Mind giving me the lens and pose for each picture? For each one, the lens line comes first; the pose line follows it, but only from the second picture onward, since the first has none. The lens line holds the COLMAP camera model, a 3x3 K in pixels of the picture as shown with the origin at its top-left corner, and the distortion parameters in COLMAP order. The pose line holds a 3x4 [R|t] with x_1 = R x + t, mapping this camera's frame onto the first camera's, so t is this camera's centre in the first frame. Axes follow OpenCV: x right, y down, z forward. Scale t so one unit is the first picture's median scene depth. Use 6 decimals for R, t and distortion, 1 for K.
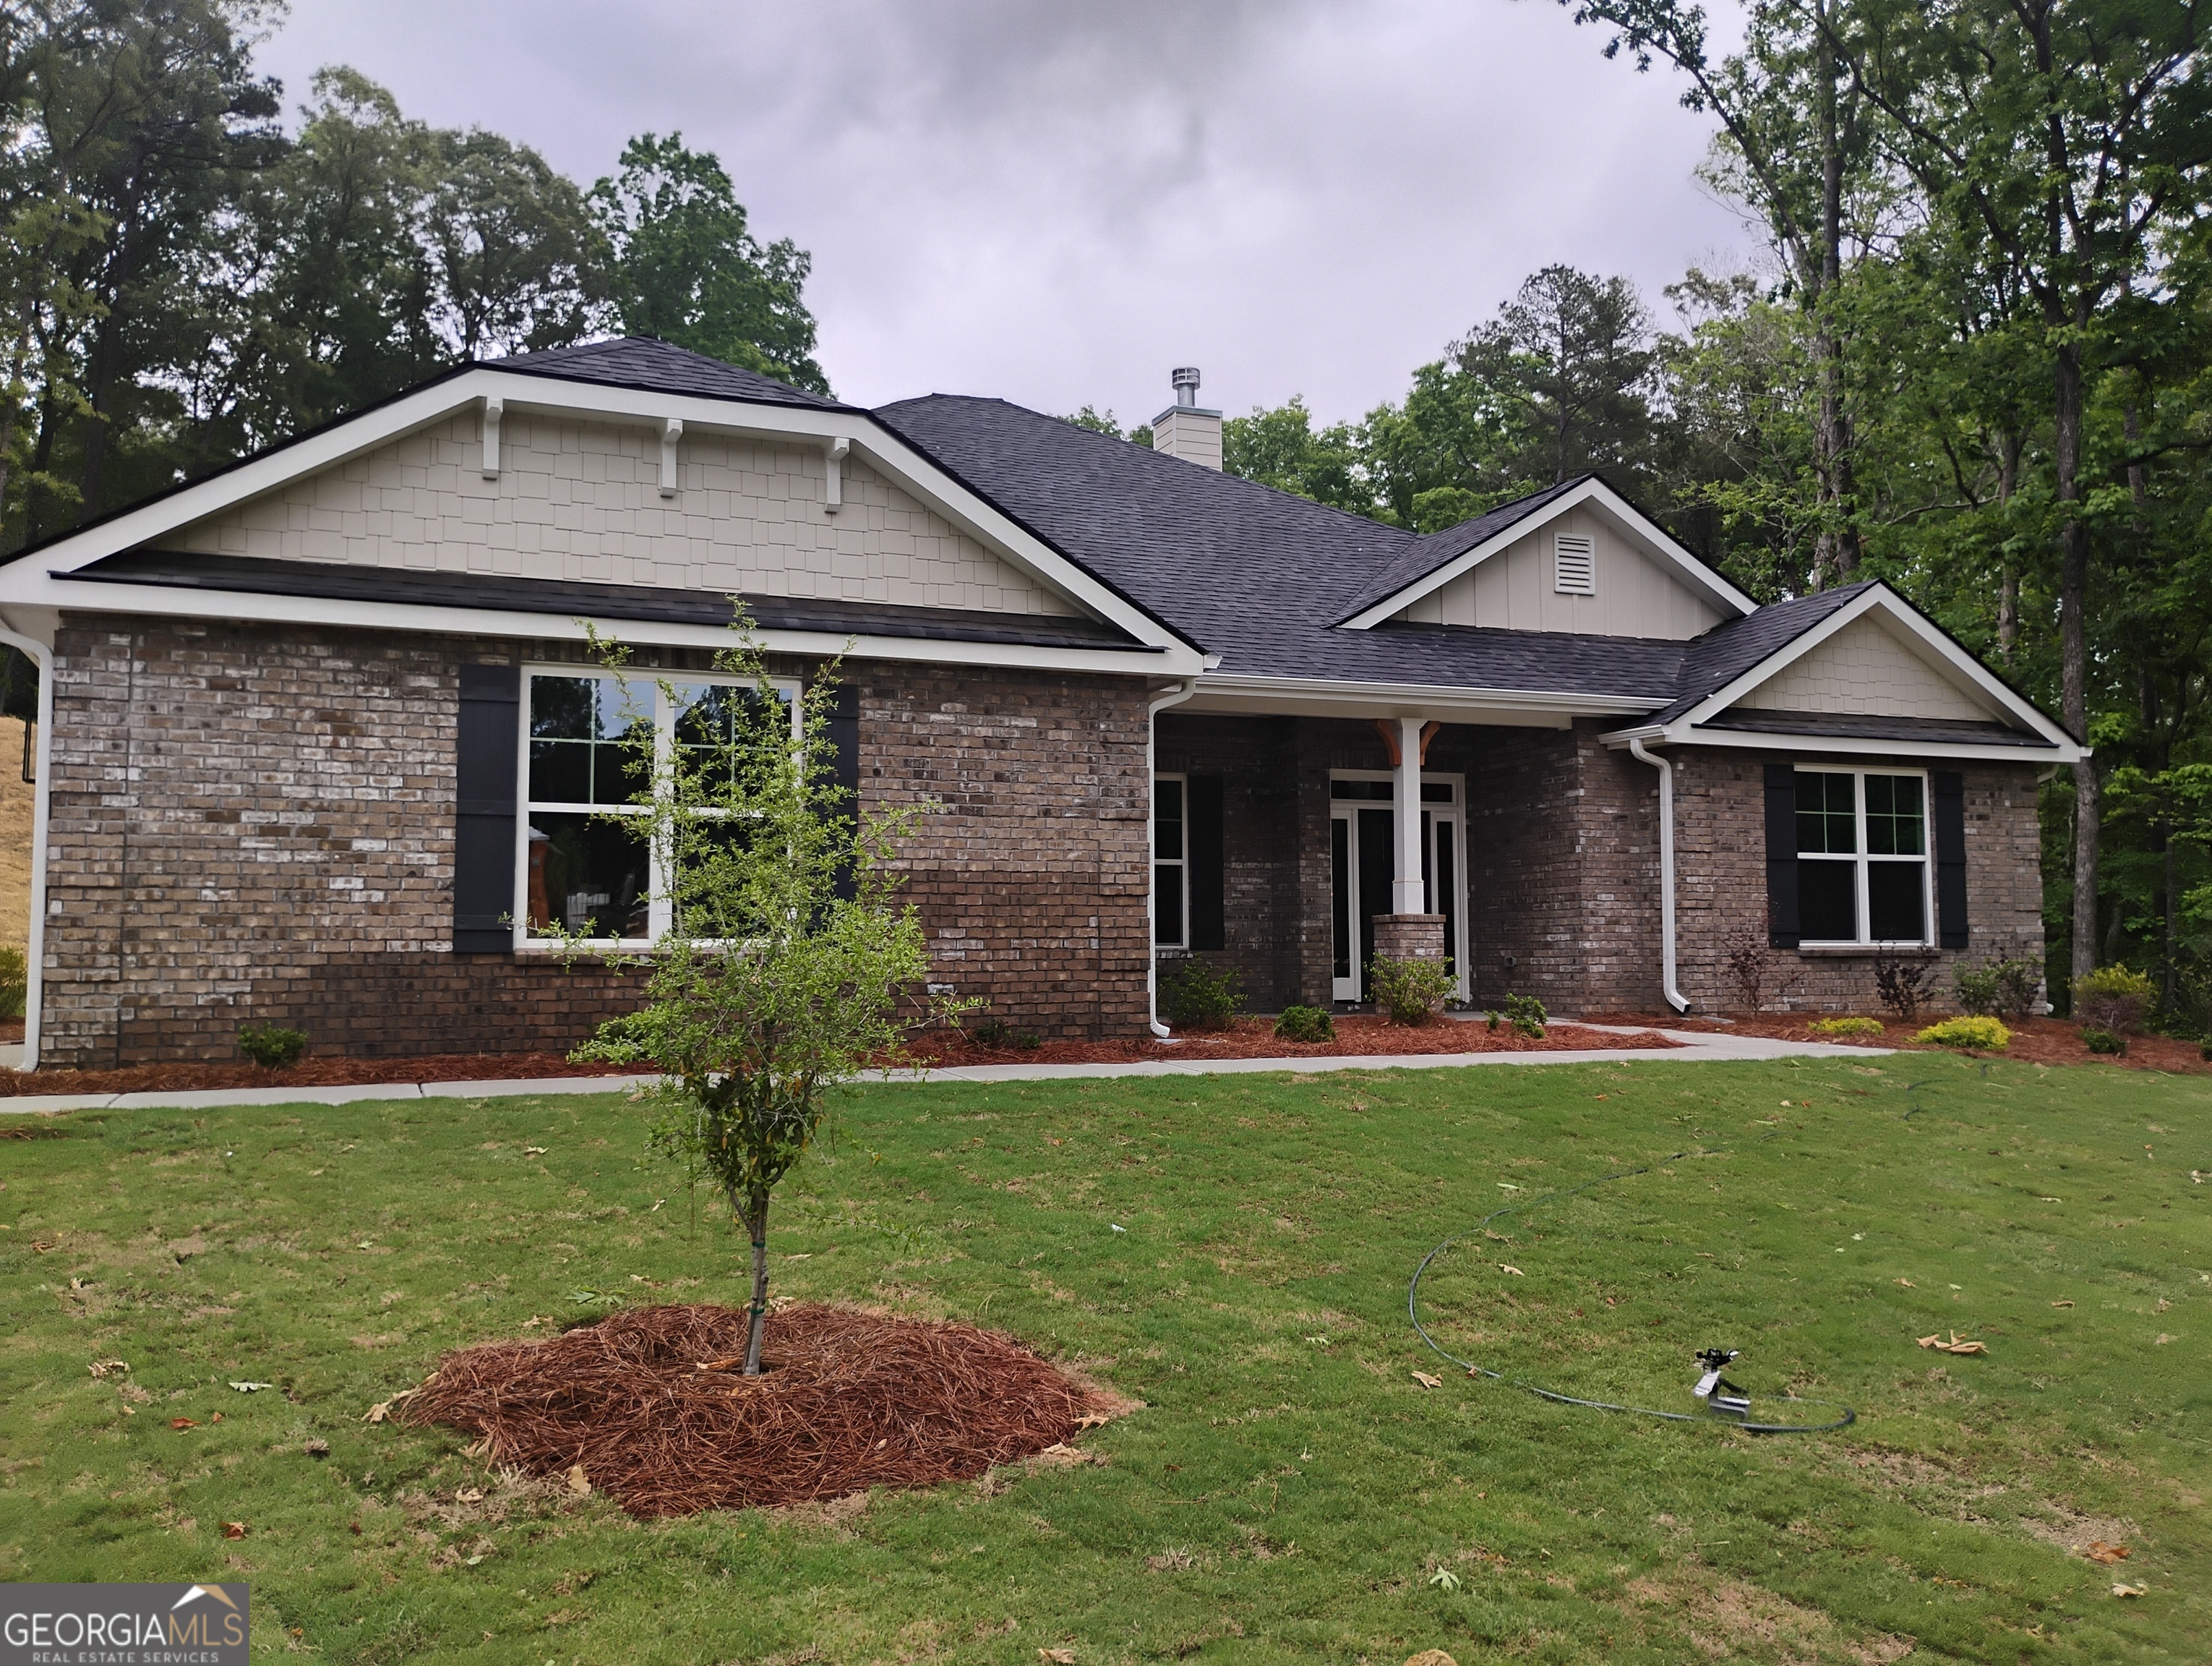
lens RADIAL K [[1895.3, 0, 1106.0], [0, 1895.3, 833.0], [0, 0, 1]] dist [0.101167, -0.148843]
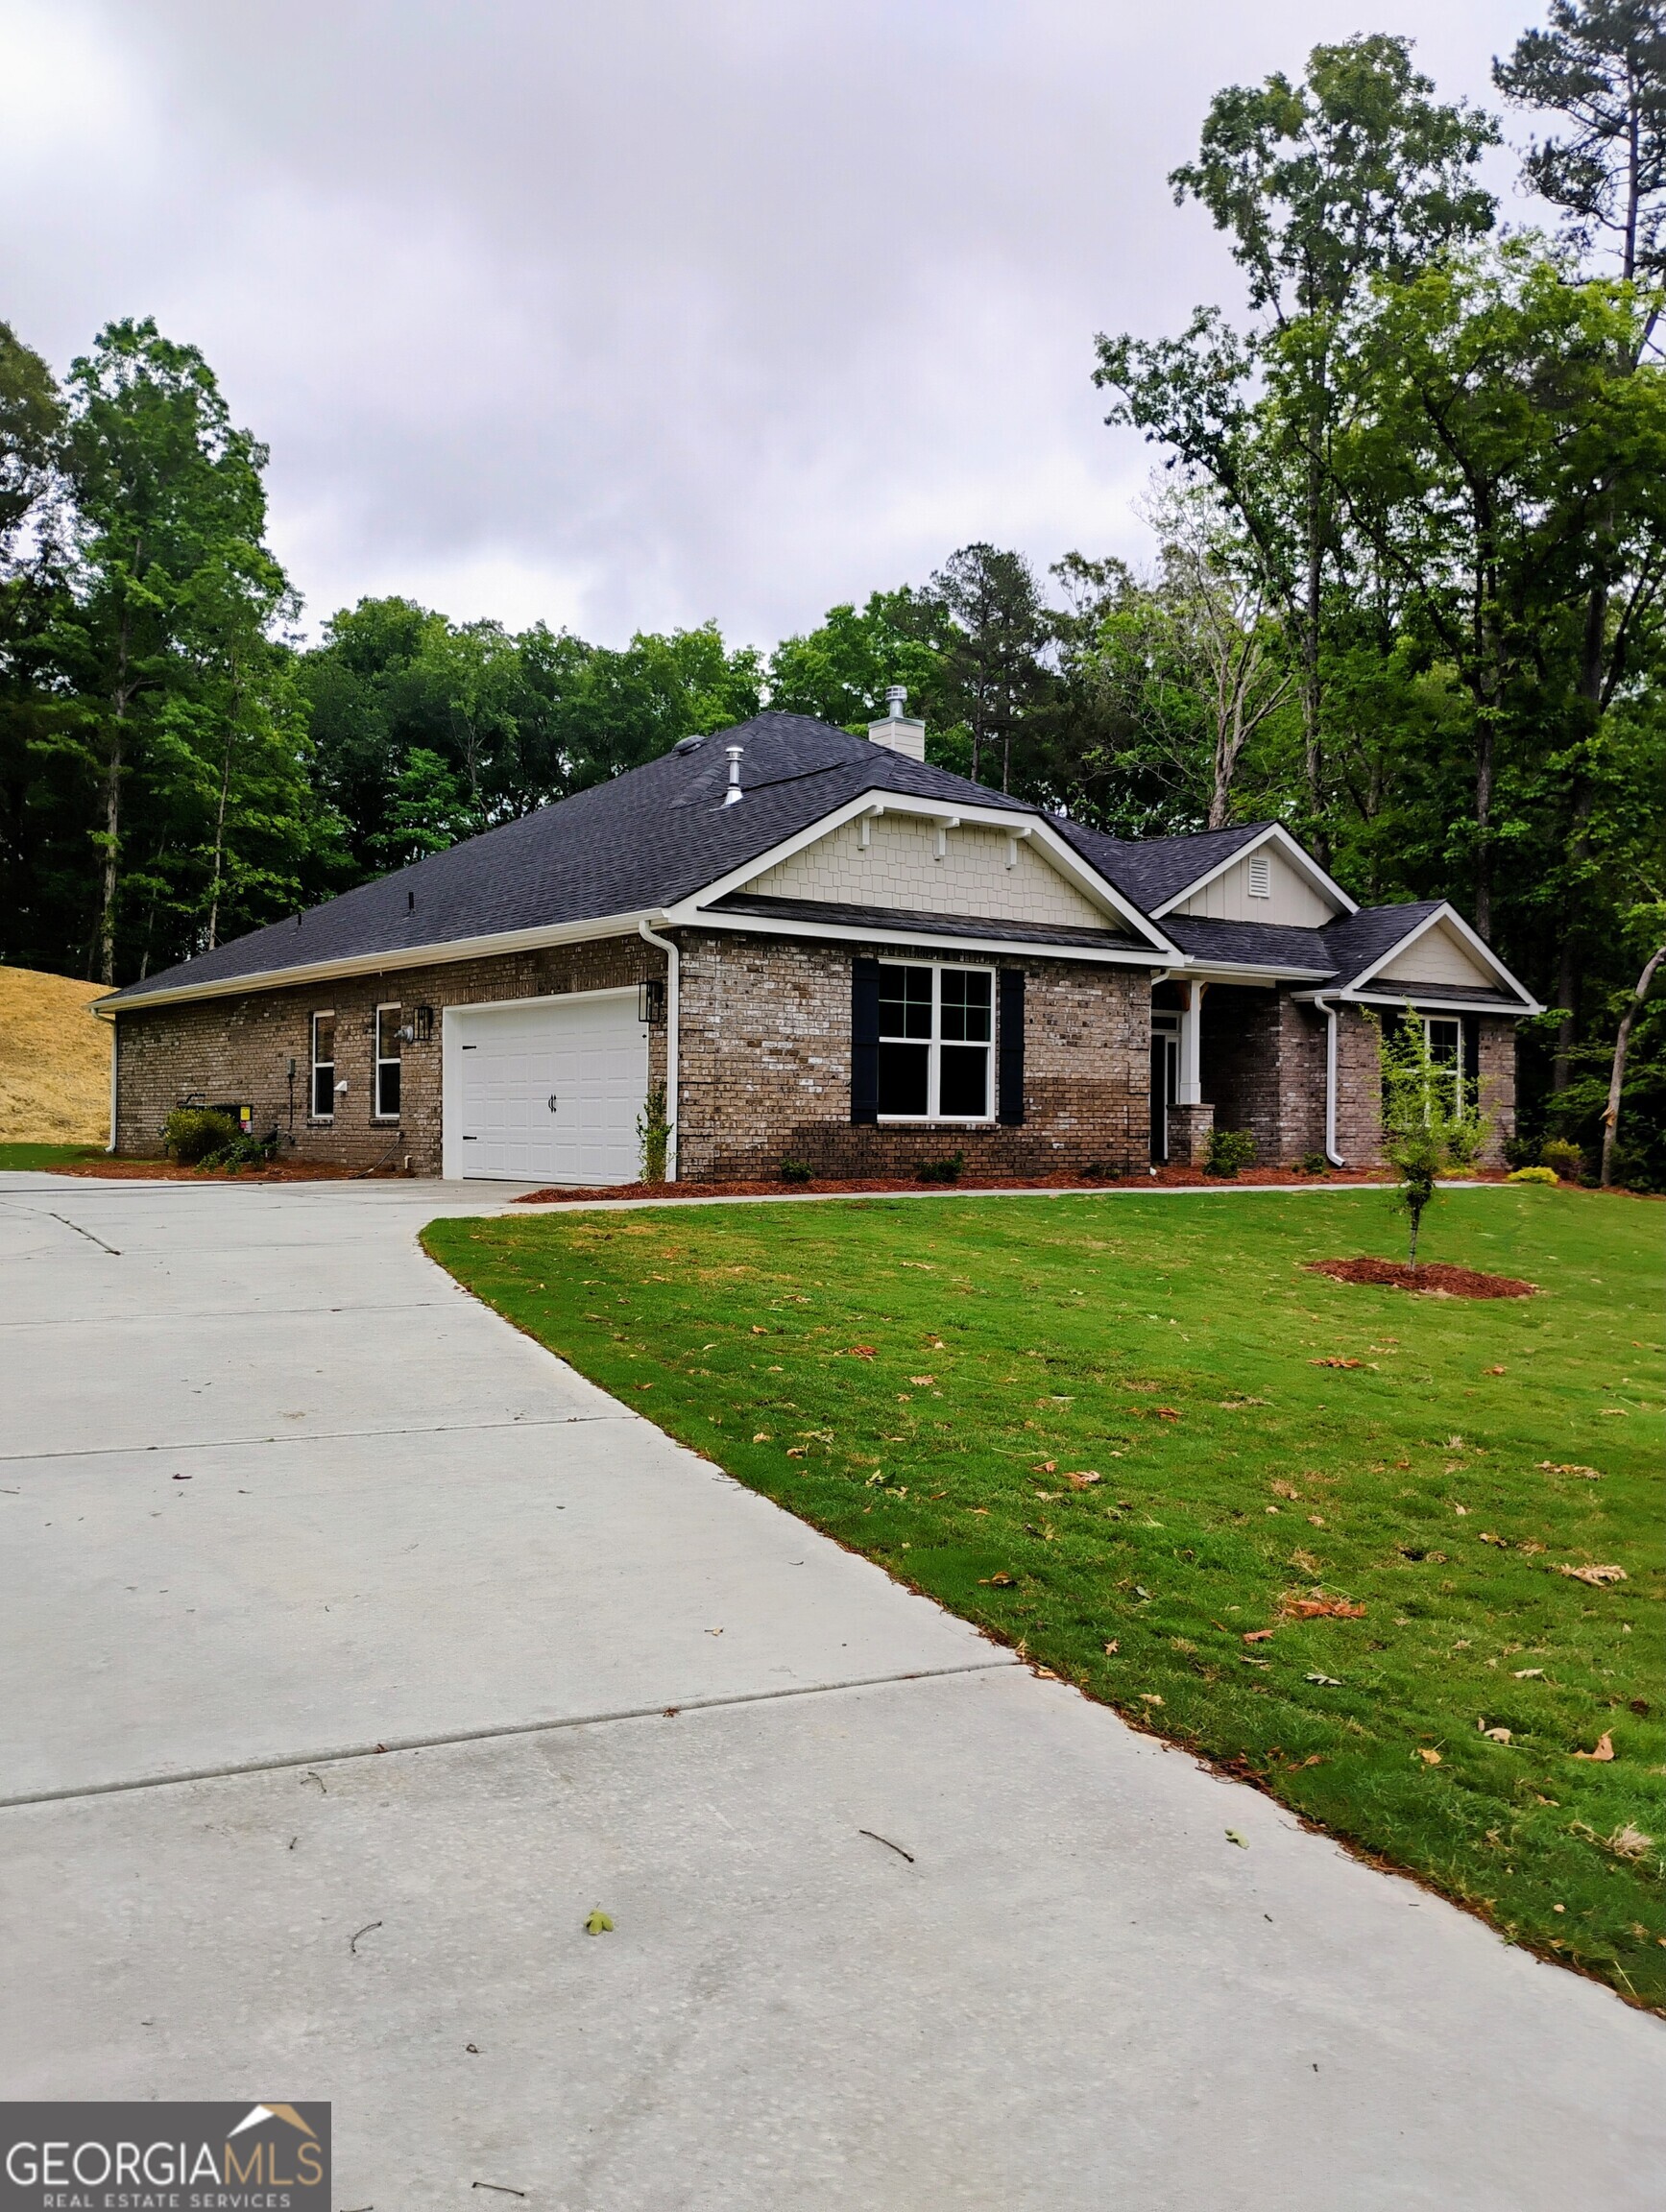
lens RADIAL K [[1895.1, 0, 833.0], [0, 1895.1, 1106.0], [0, 0, 1]] dist [0.101167, -0.148843]
pose [[0.966570, 0.014420, 0.255996, -0.700069], [-0.027932, 0.998397, 0.049225, -0.032949], [-0.254876, -0.054730, 0.965424, -0.595985]]
